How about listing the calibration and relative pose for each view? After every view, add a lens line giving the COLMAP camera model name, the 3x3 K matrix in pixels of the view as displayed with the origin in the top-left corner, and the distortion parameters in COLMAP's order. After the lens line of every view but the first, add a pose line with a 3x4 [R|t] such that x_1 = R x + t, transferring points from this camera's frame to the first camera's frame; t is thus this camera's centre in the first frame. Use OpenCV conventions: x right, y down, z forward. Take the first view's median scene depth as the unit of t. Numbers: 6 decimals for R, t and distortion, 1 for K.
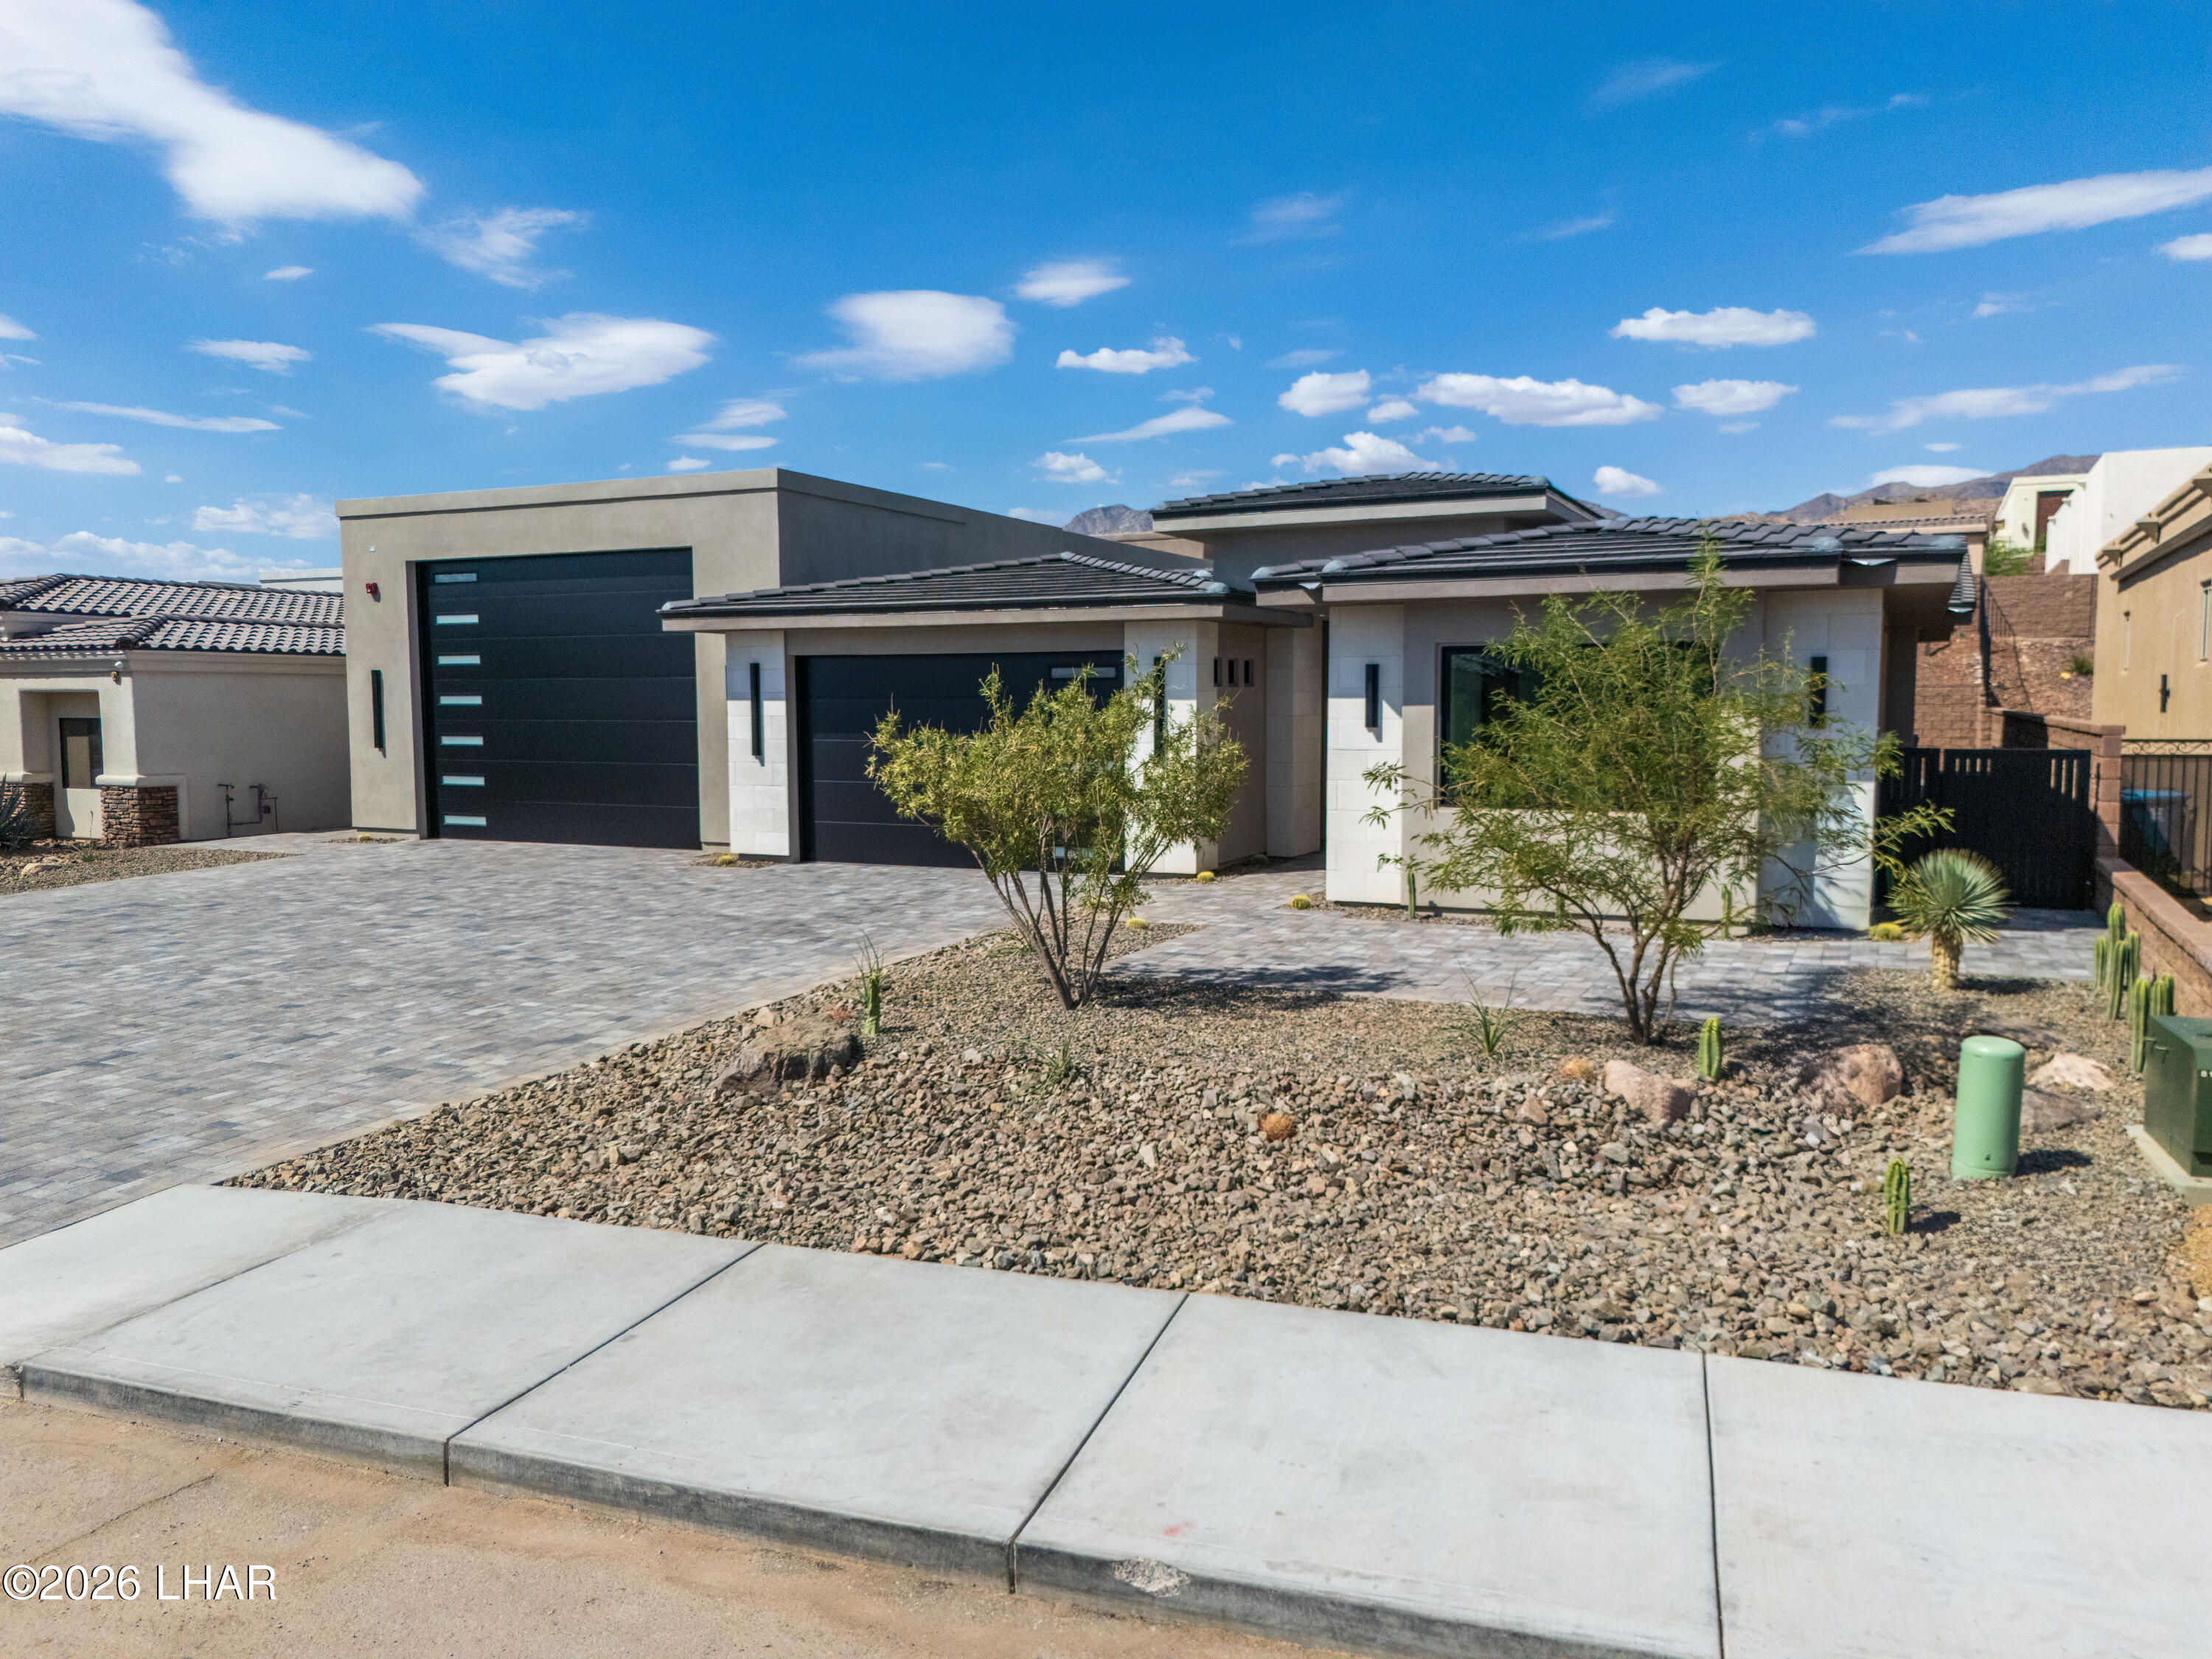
lens RADIAL K [[1639.5, 0, 1101.5], [0, 1639.5, 844.1], [0, 0, 1]] dist [0.058850, -0.048508]
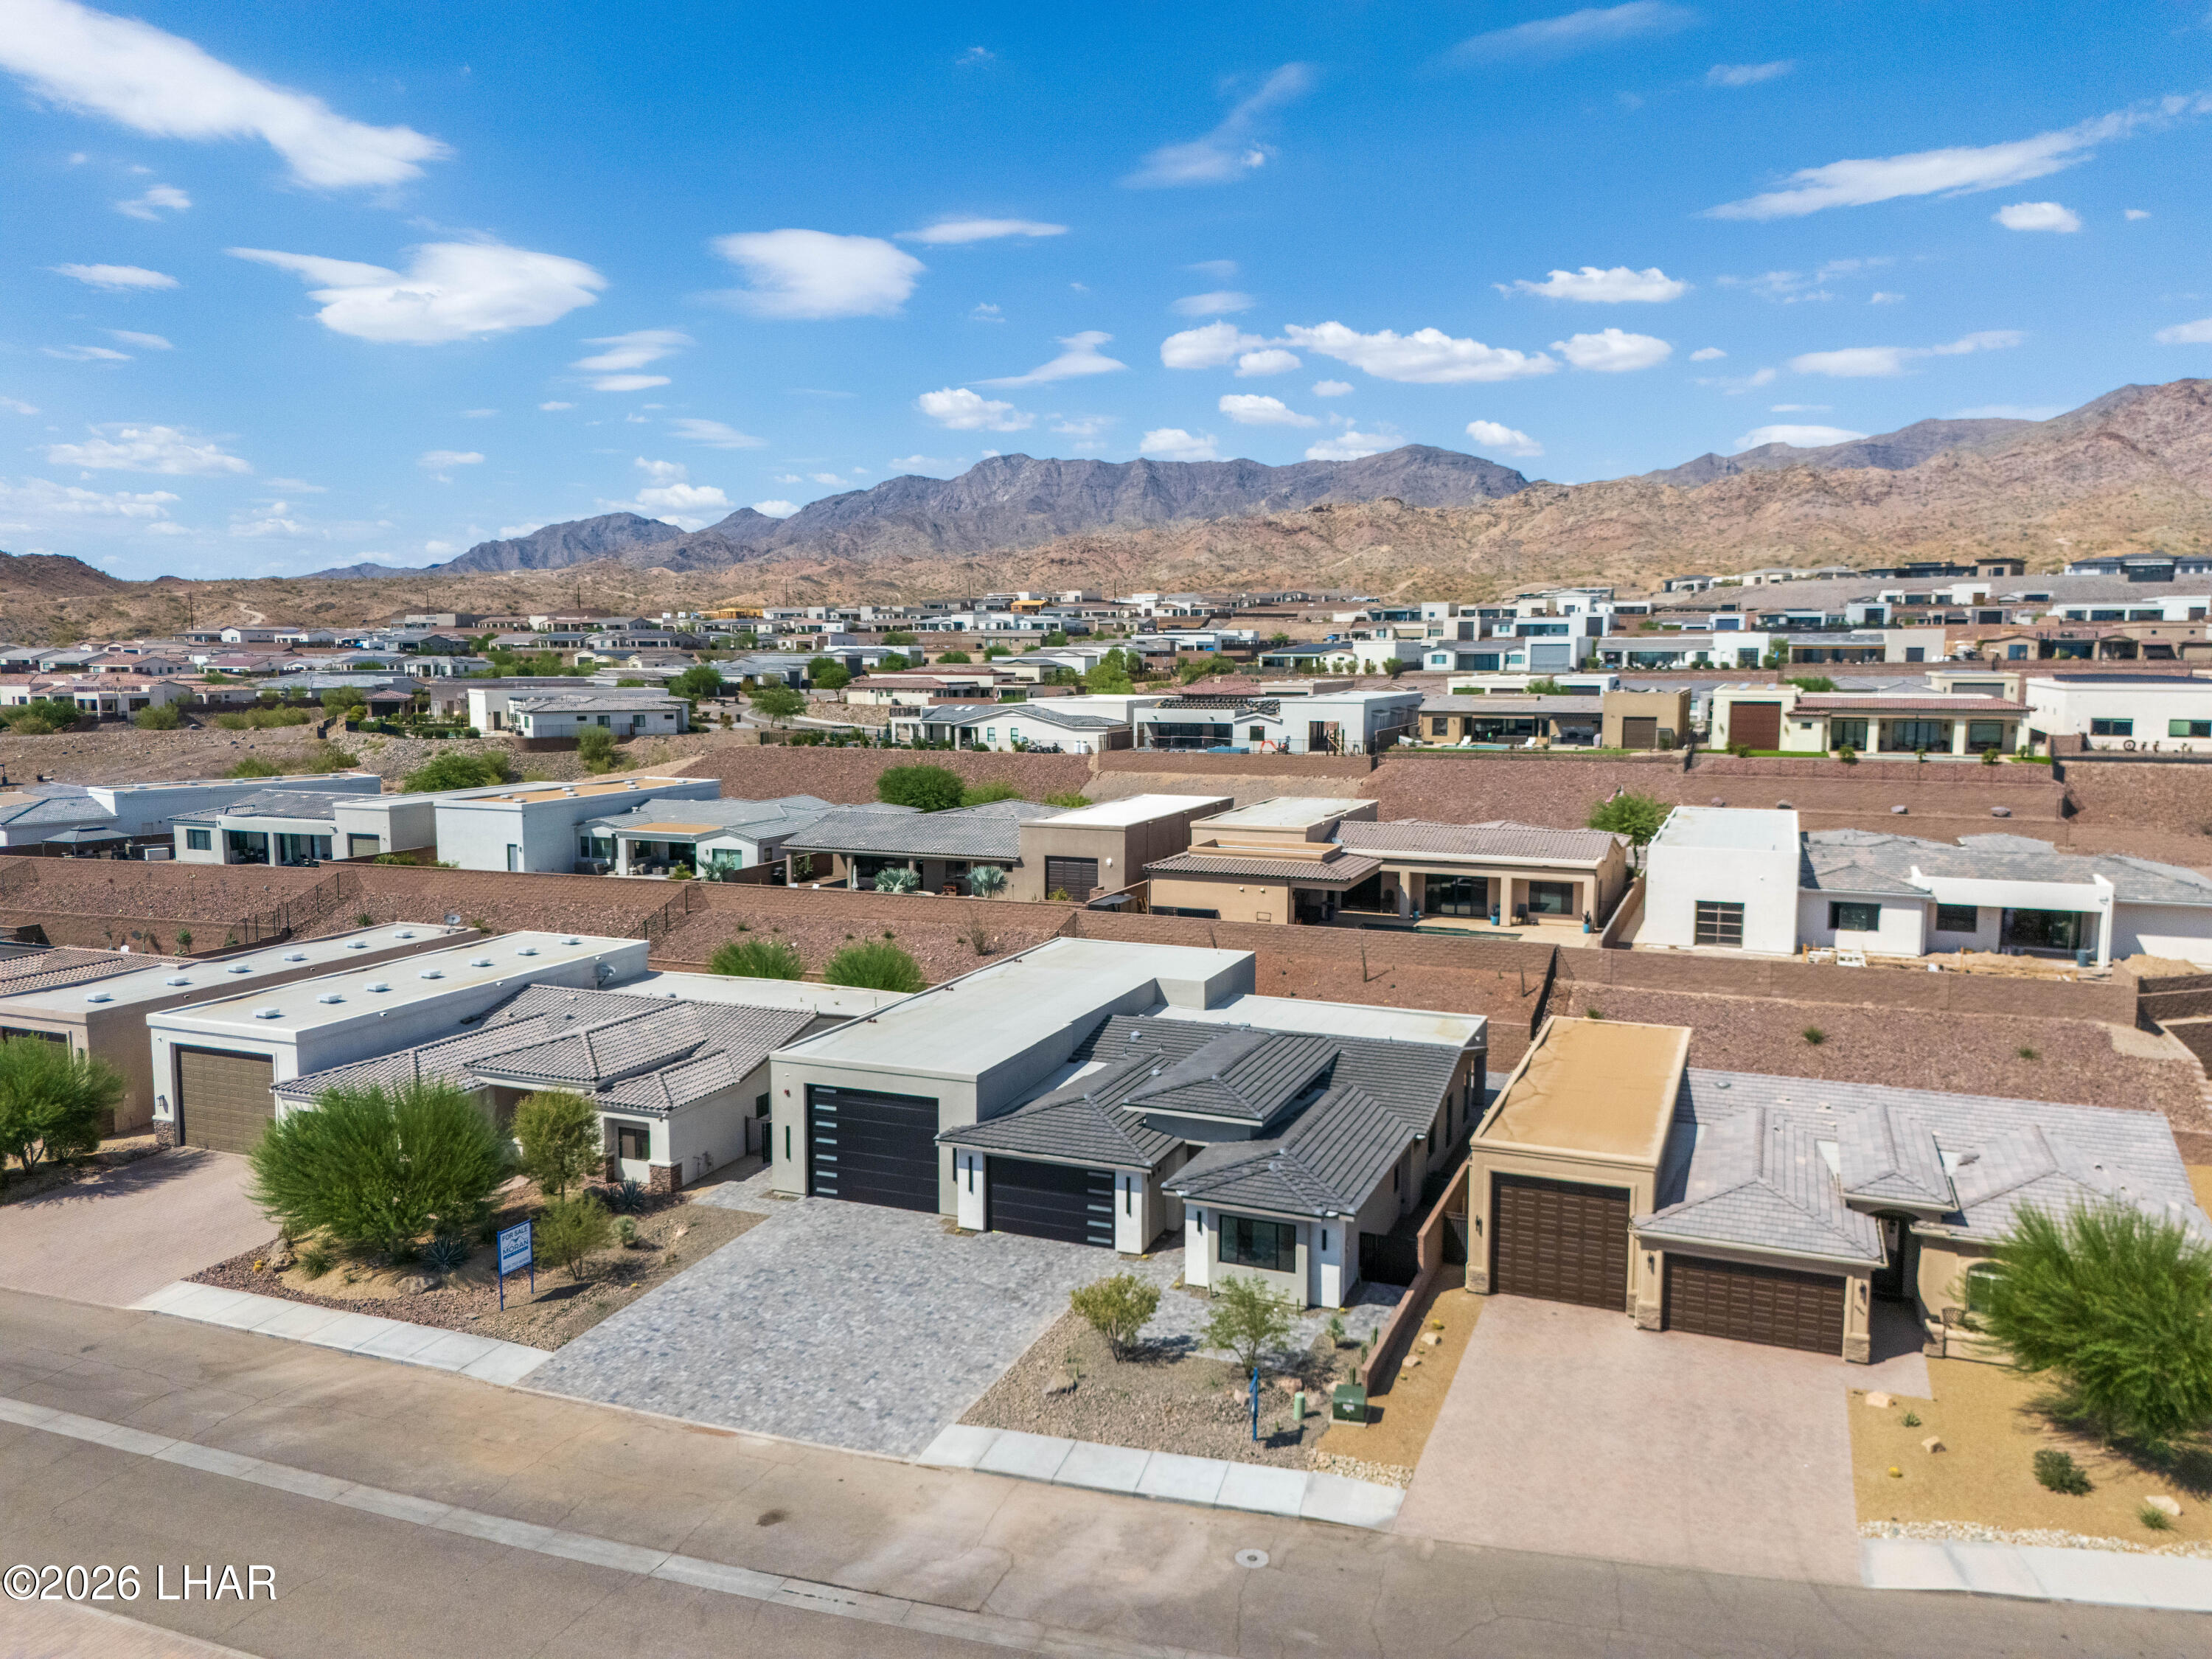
lens RADIAL K [[1639.5, 0, 1102.0], [0, 1639.5, 838.5], [0, 0, 1]] dist [0.058850, -0.048508]
pose [[0.998127, -0.001459, 0.061151, -0.156247], [-0.000265, 0.999603, 0.028176, -0.667312], [-0.061168, -0.028140, 0.997731, -1.548446]]
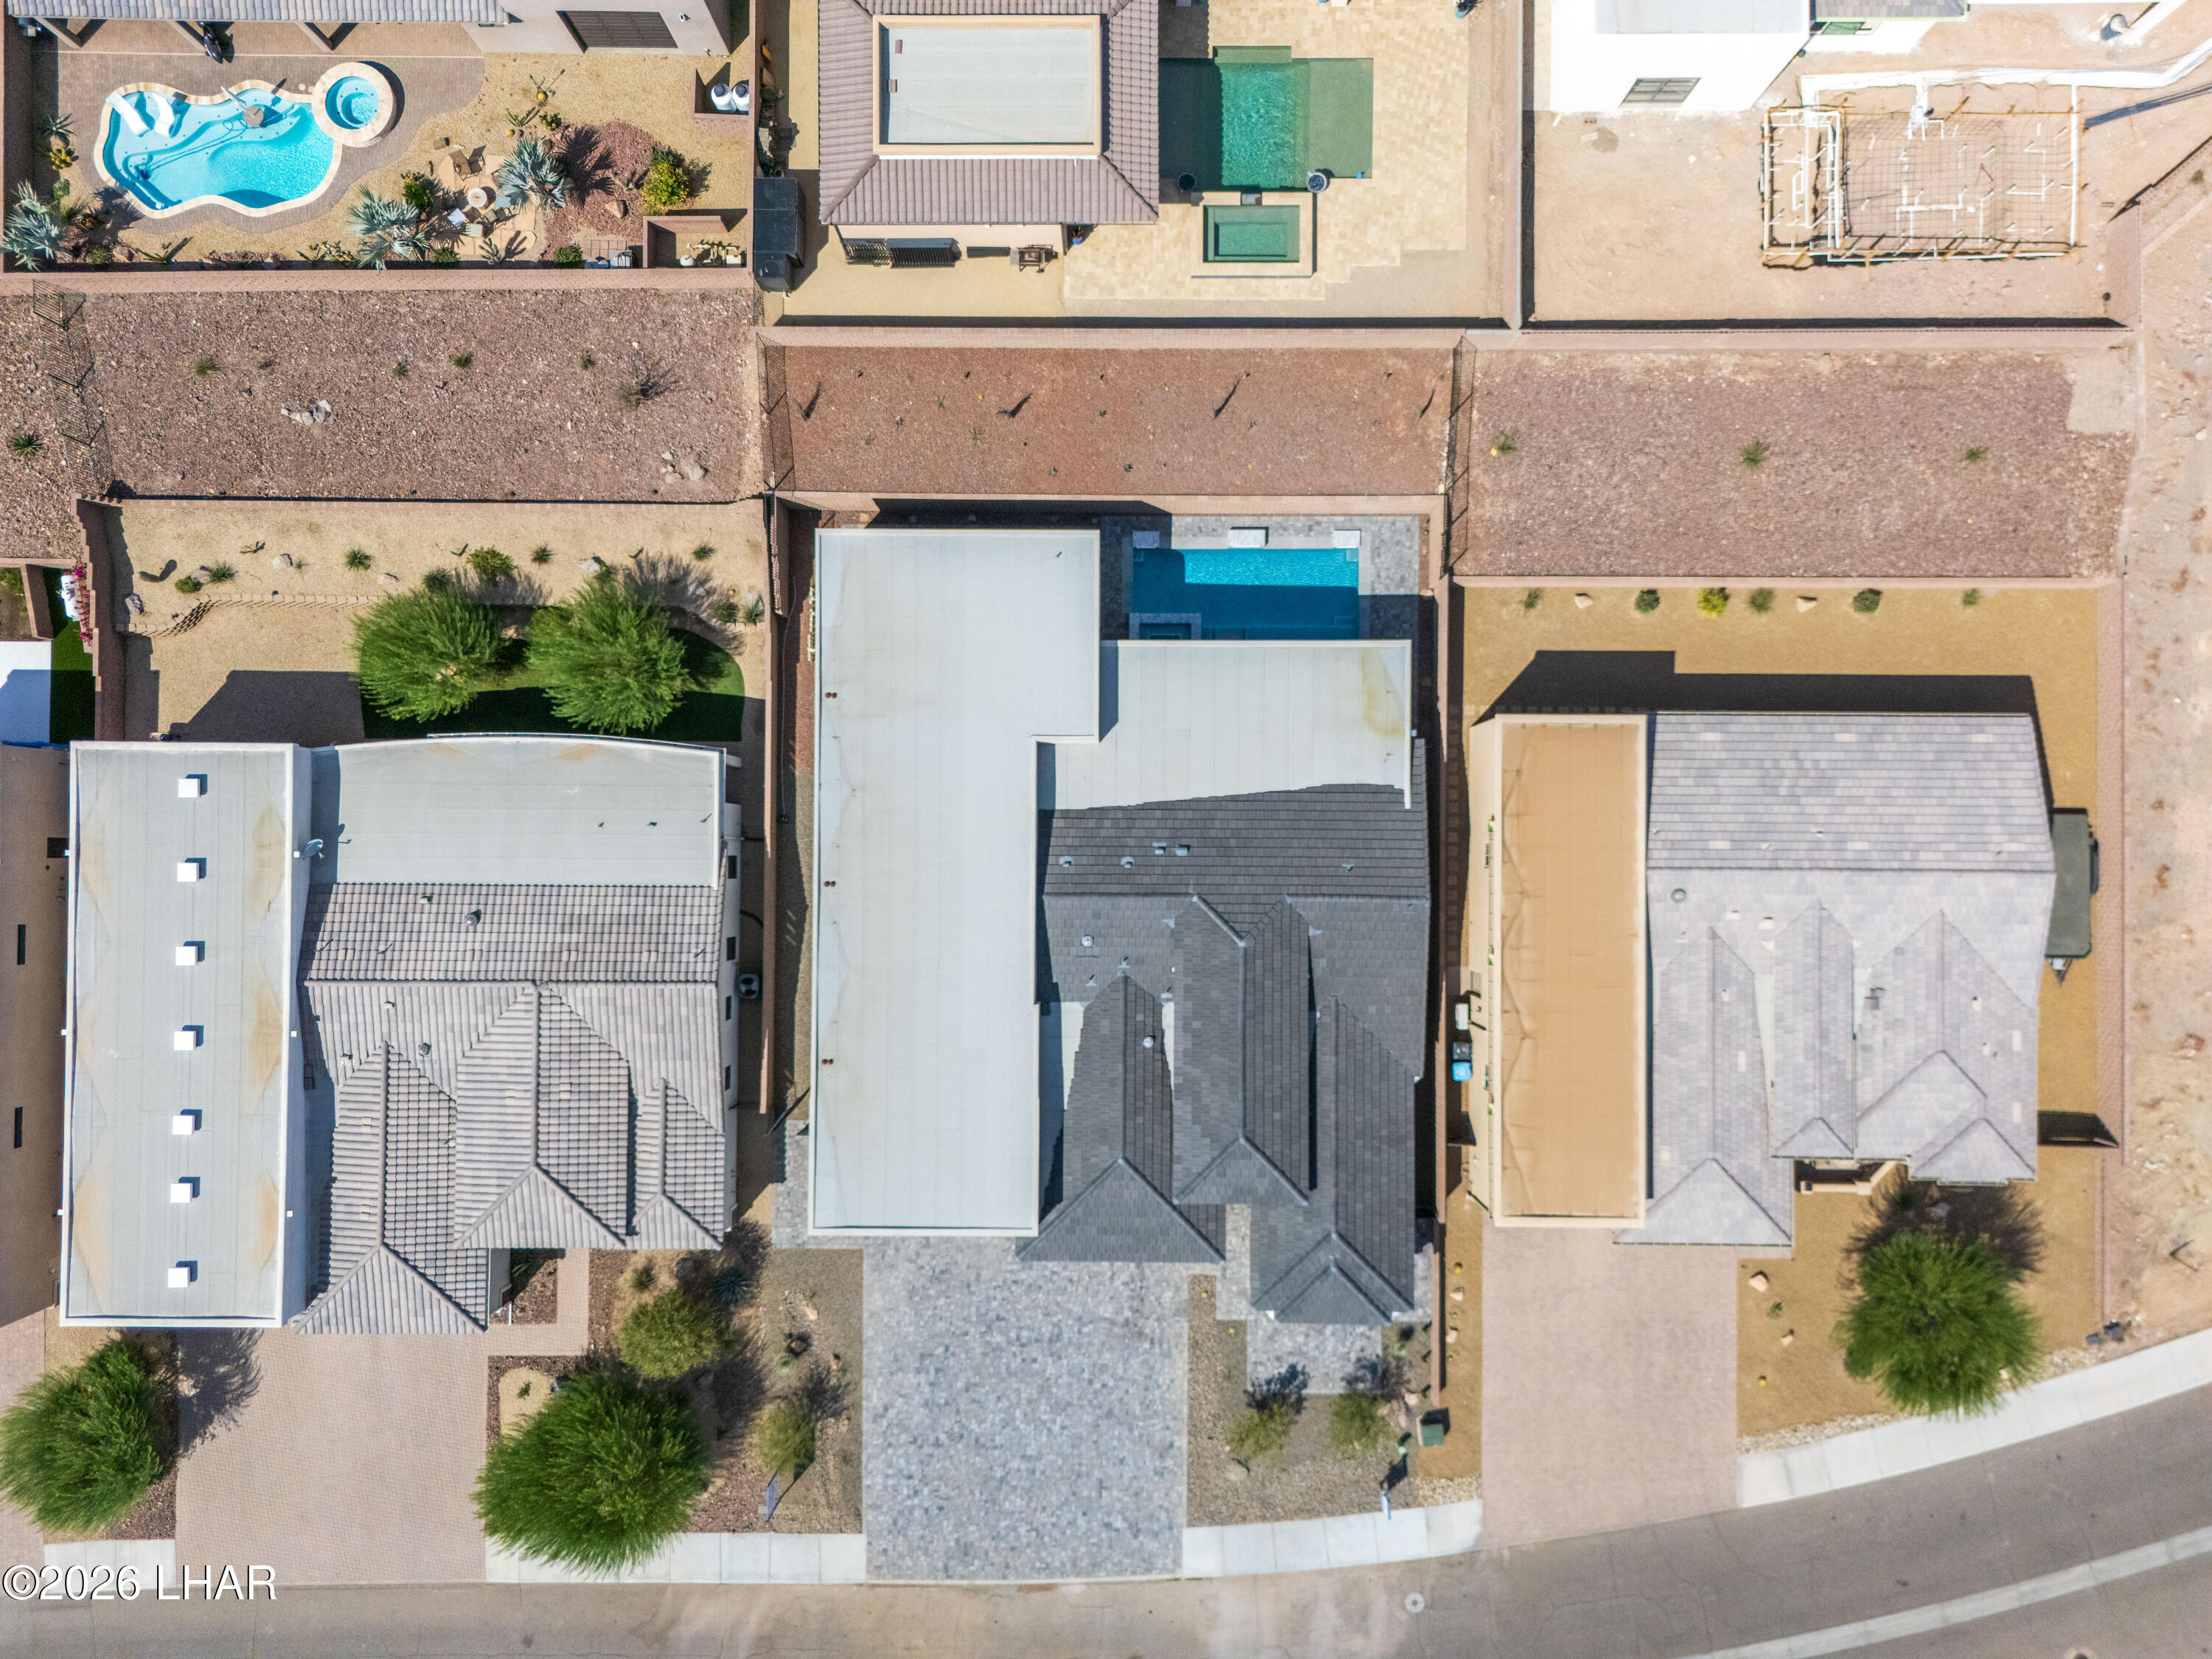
lens RADIAL K [[1639.5, 0, 1087.1], [0, 1639.5, 830.6], [0, 0, 1]] dist [0.058850, -0.048508]
pose [[0.902085, -0.431558, 0.000550, 0.164094], [0.042934, 0.091015, 0.994924, -2.980134], [-0.429417, -0.897482, 0.100632, 1.292135]]
